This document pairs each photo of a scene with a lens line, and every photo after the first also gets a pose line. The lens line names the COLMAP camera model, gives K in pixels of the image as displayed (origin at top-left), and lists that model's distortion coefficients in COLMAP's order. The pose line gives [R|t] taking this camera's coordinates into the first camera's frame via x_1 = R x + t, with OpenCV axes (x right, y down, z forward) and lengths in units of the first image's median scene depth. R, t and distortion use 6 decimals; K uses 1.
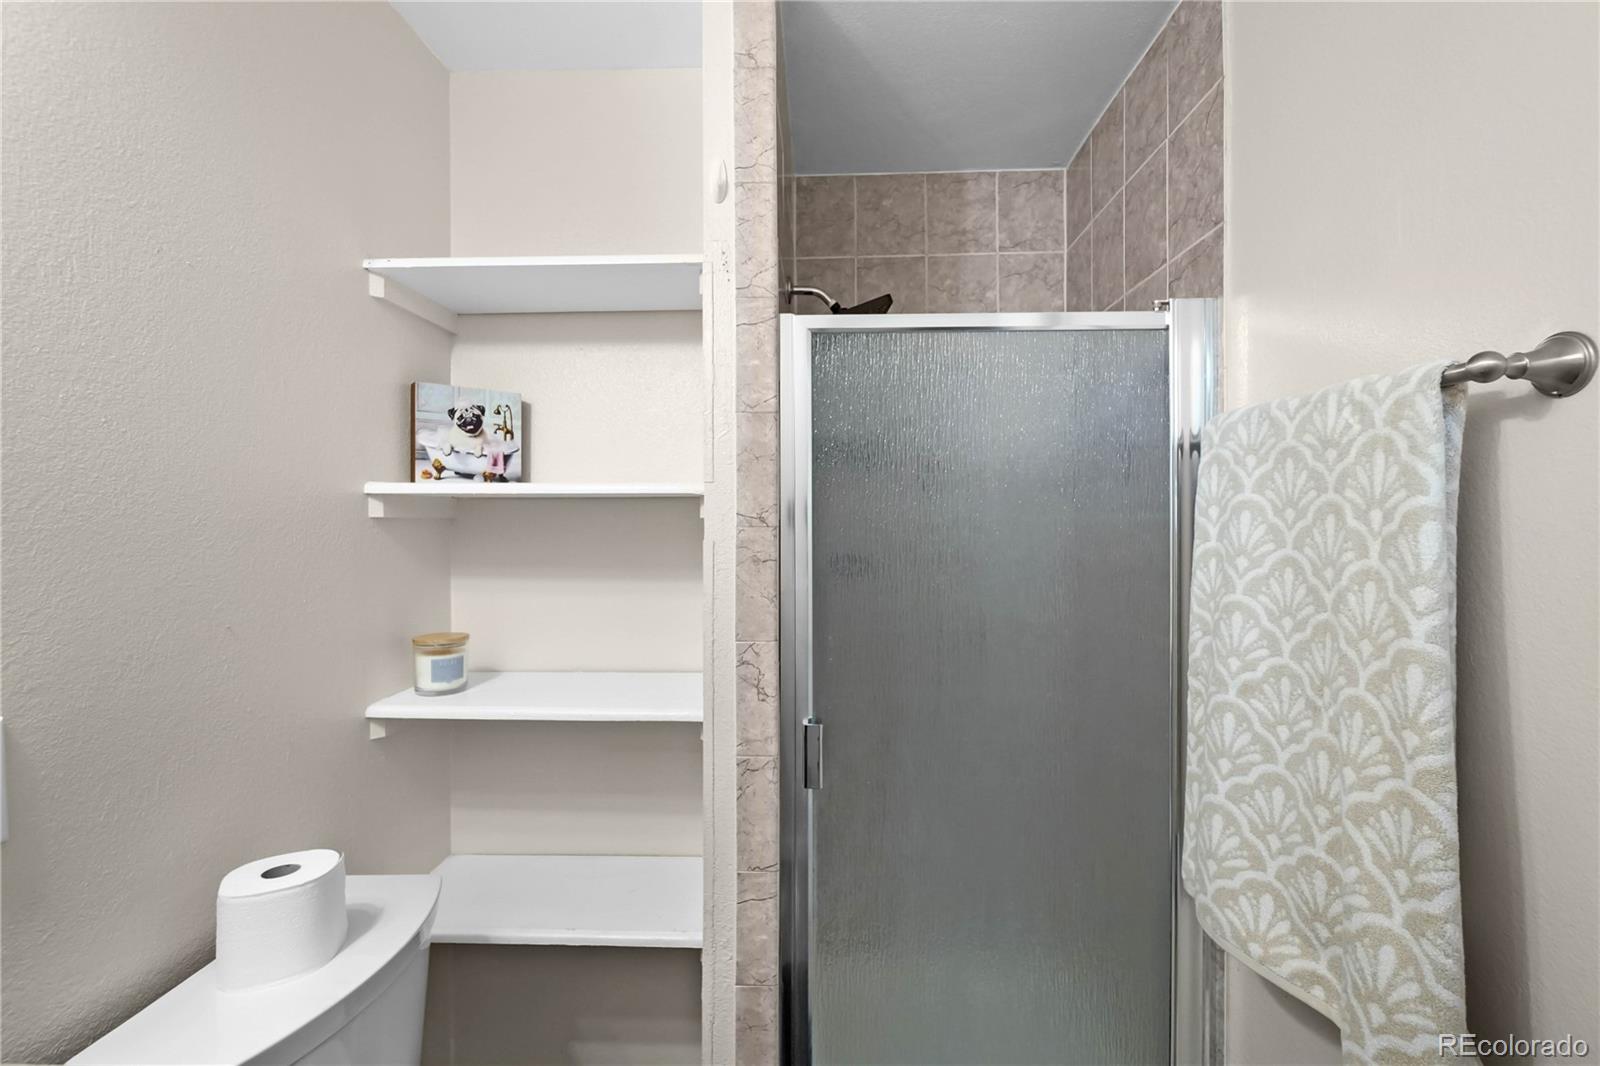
lens RADIAL K [[697.3, 0, 796.6], [0, 697.3, 523.4], [0, 0, 1]] dist [-0.003579, 0.000471]
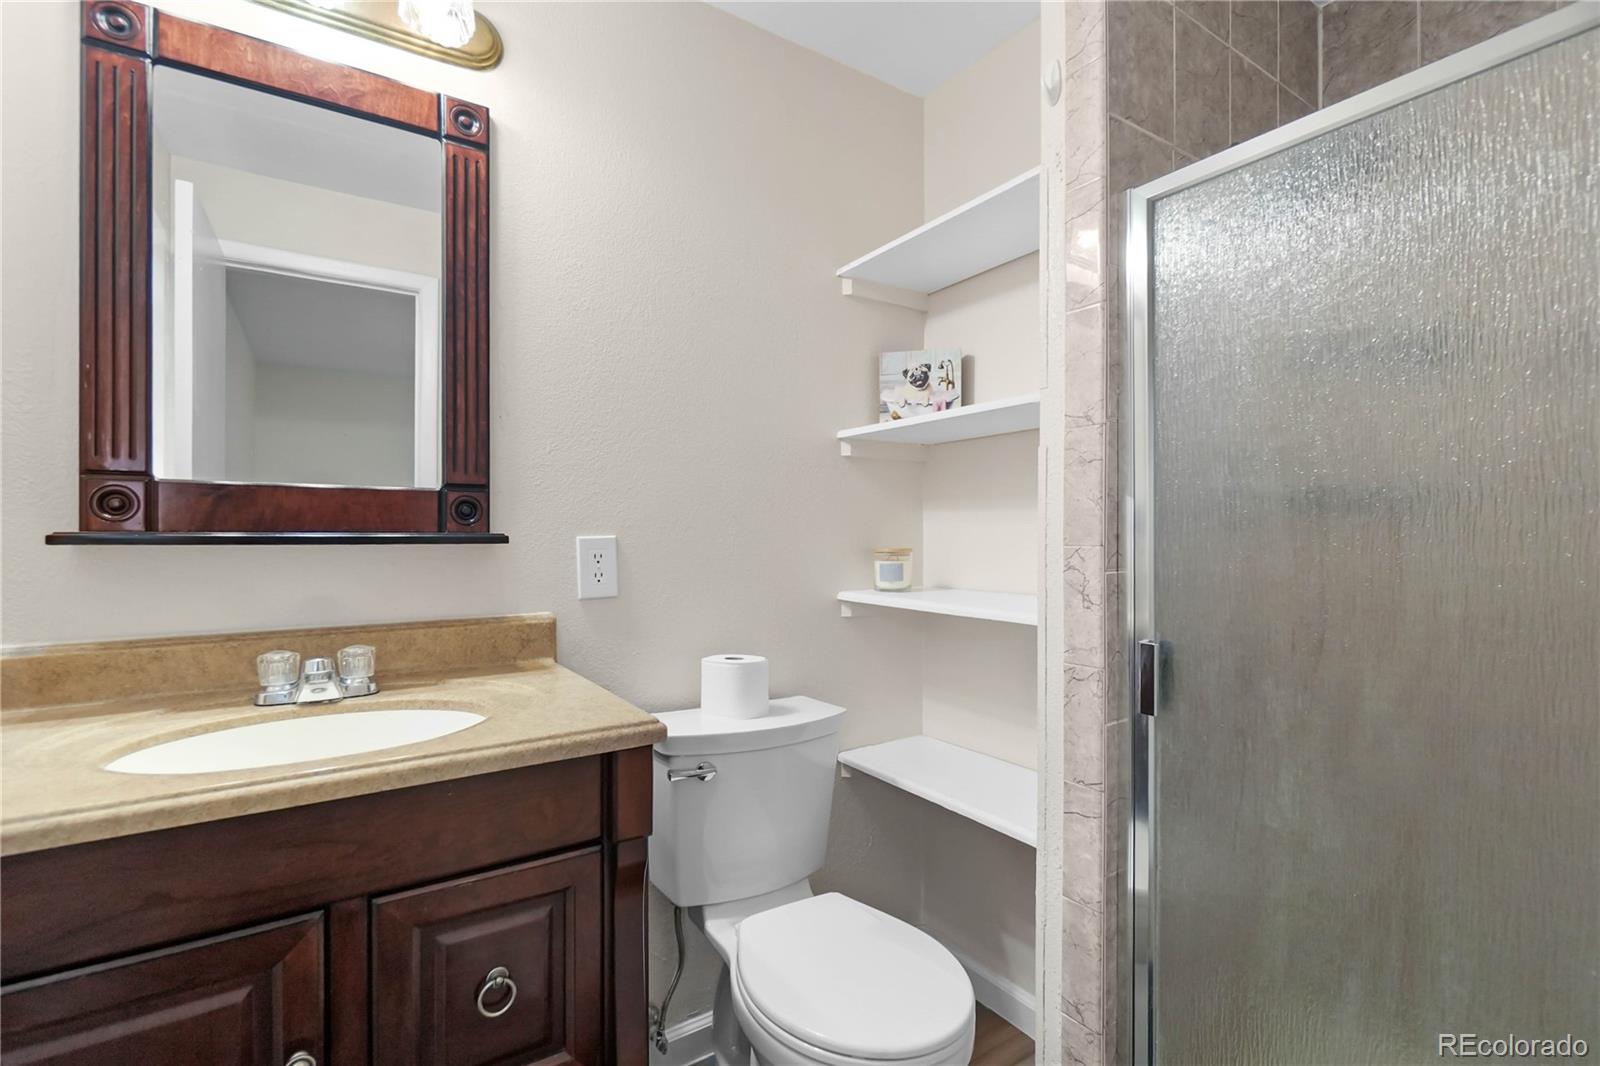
lens RADIAL K [[697.3, 0, 791.9], [0, 697.3, 534.6], [0, 0, 1]] dist [-0.003579, 0.000471]
pose [[0.588695, 0.008976, -0.808305, 0.446224], [-0.003865, 0.999958, 0.008290, 0.136224], [0.808346, -0.001756, 0.588706, 0.103881]]
